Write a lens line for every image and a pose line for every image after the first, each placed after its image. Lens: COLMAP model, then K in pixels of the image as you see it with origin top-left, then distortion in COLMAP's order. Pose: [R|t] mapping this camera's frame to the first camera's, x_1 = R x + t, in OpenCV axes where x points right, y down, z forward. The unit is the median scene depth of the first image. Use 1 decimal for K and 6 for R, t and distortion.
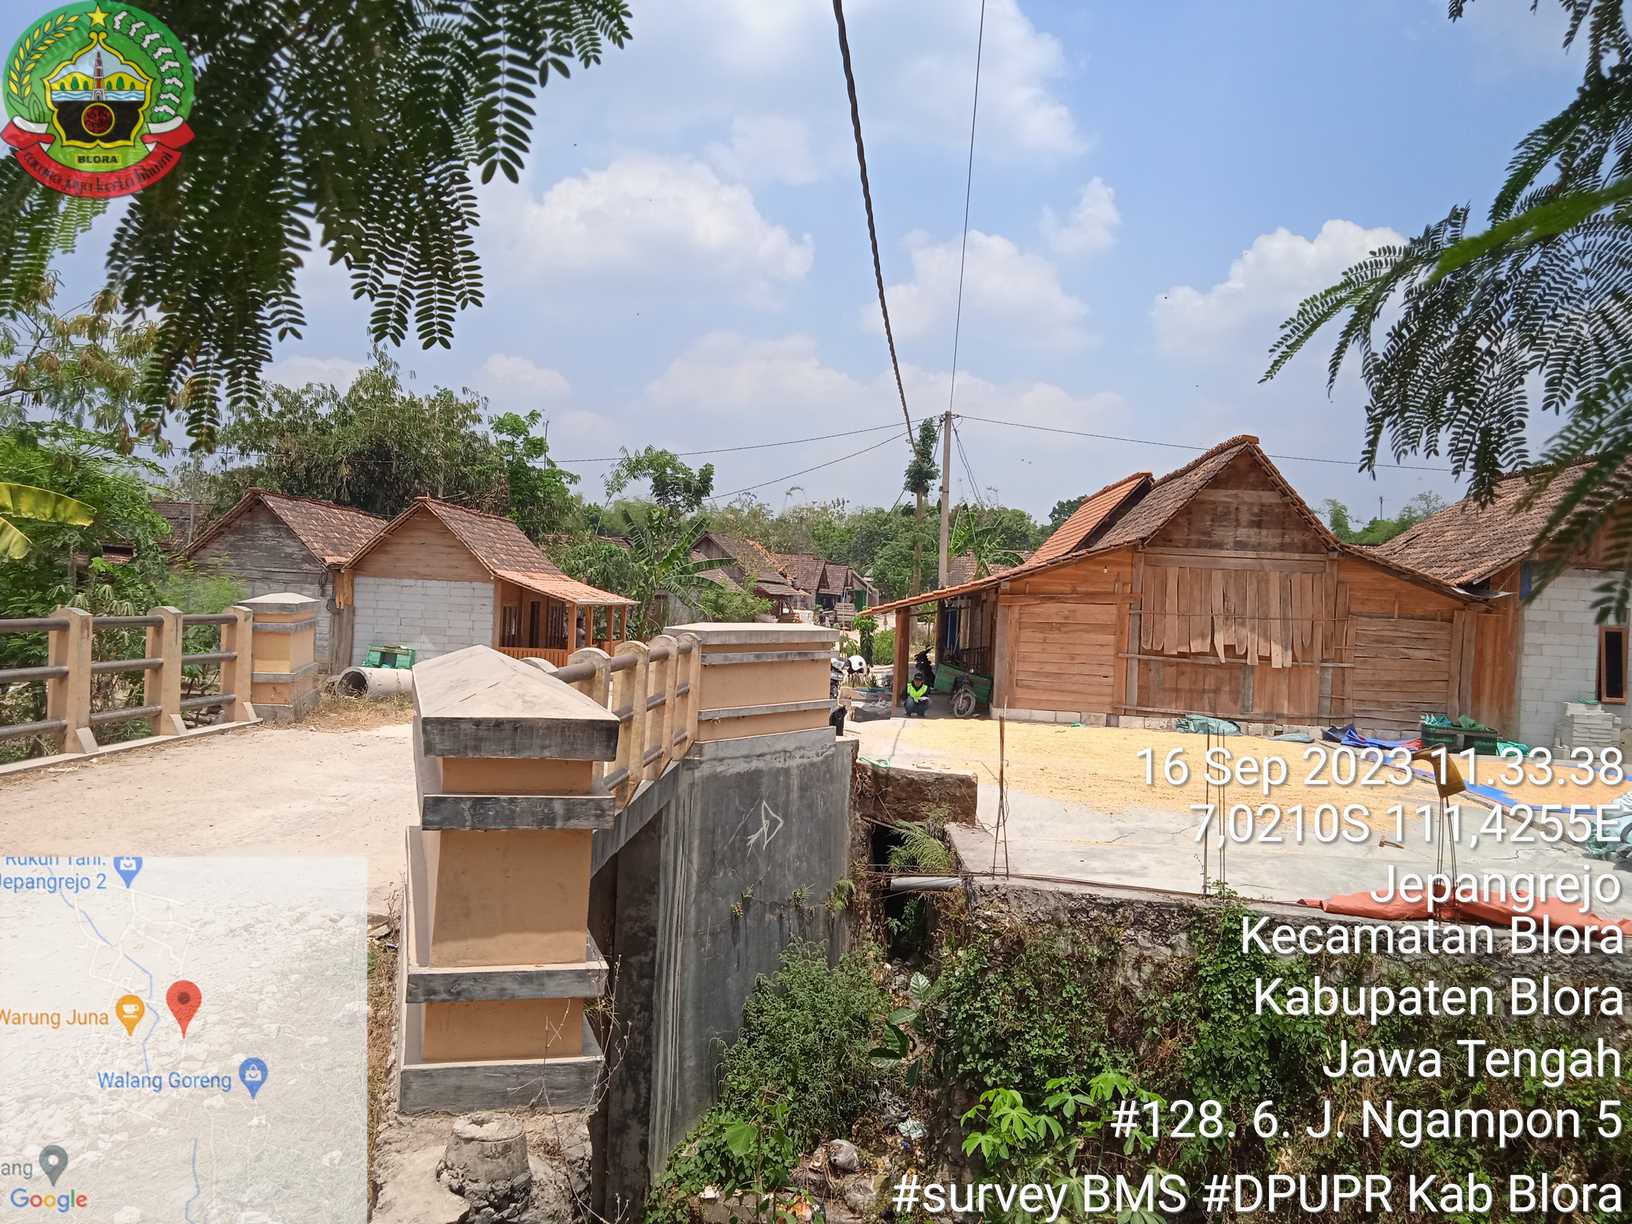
lens RADIAL K [[1373.9, 0, 821.4], [0, 1373.9, 647.4], [0, 0, 1]] dist [0.049832, -0.046283]
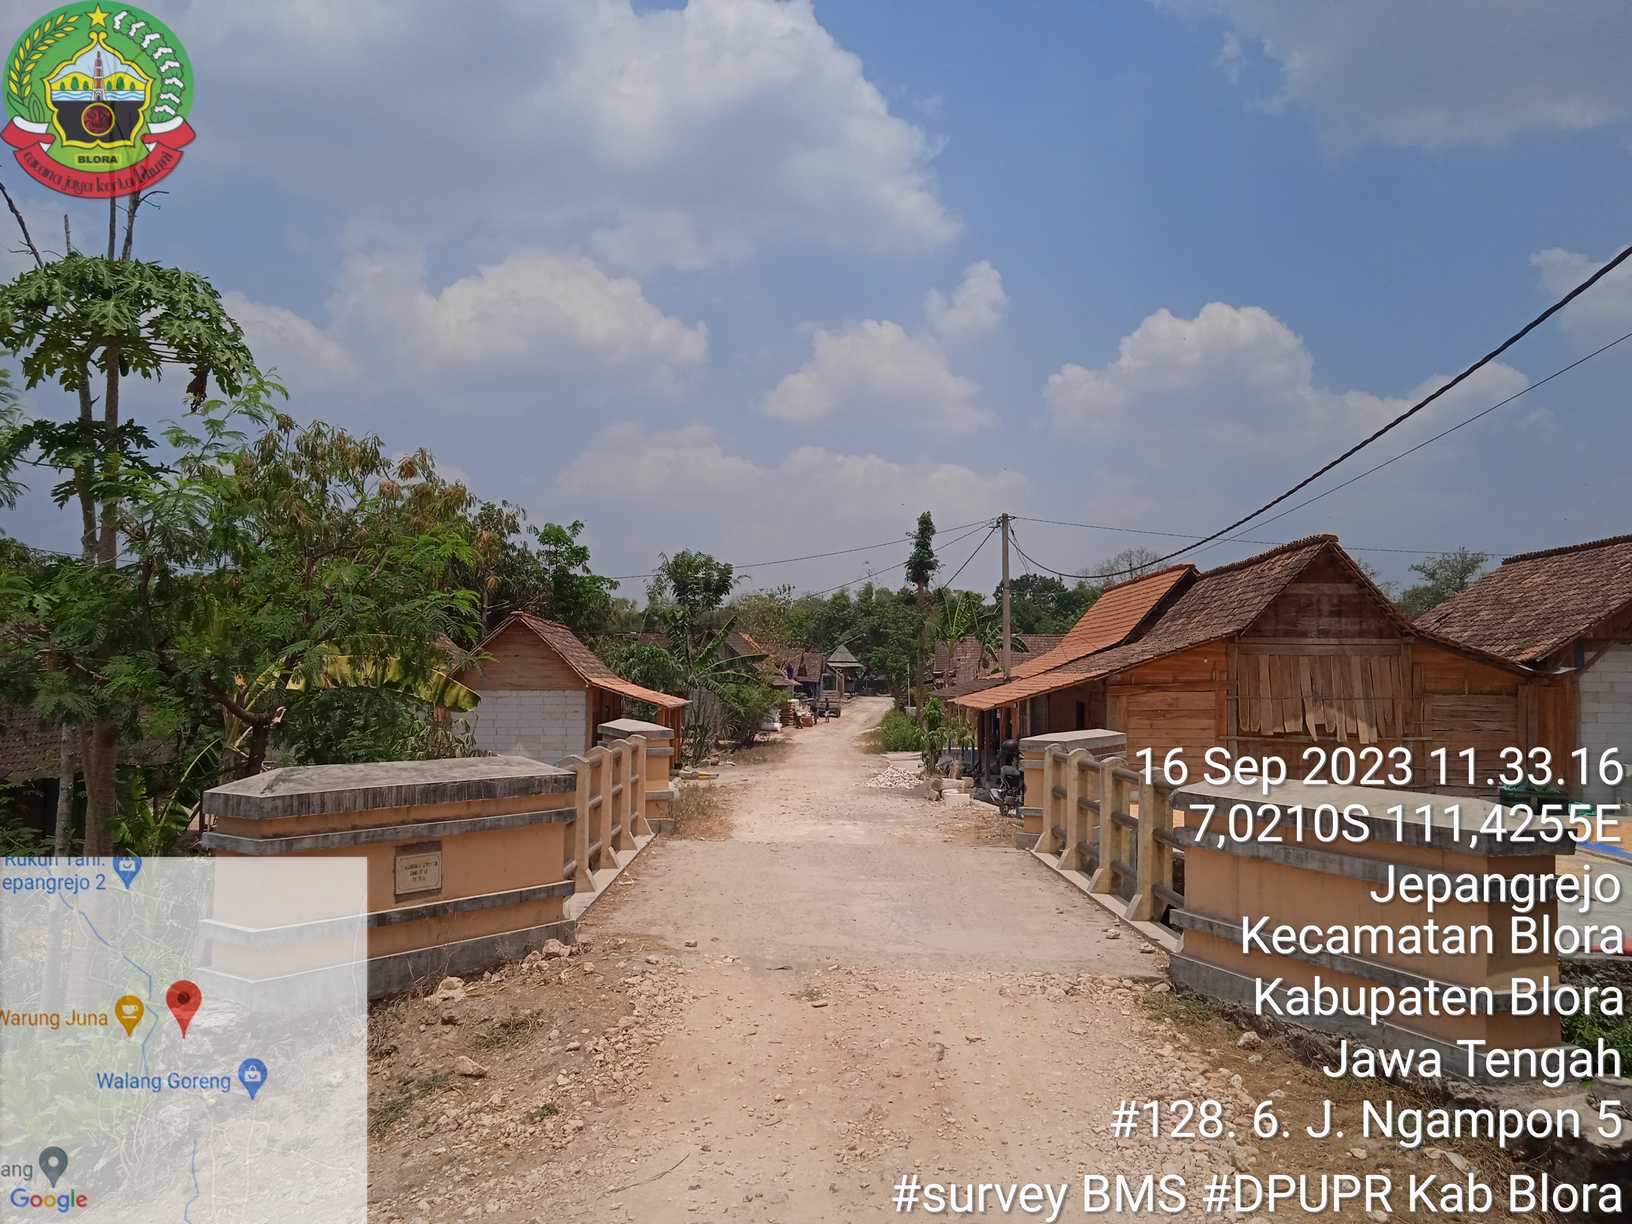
lens RADIAL K [[1373.9, 0, 828.3], [0, 1373.9, 621.5], [0, 0, 1]] dist [0.049832, -0.046283]
pose [[0.997703, -0.036868, 0.056830, -0.093653], [0.041243, 0.996112, -0.077842, -0.008499], [-0.053739, 0.080007, 0.995345, -0.046238]]
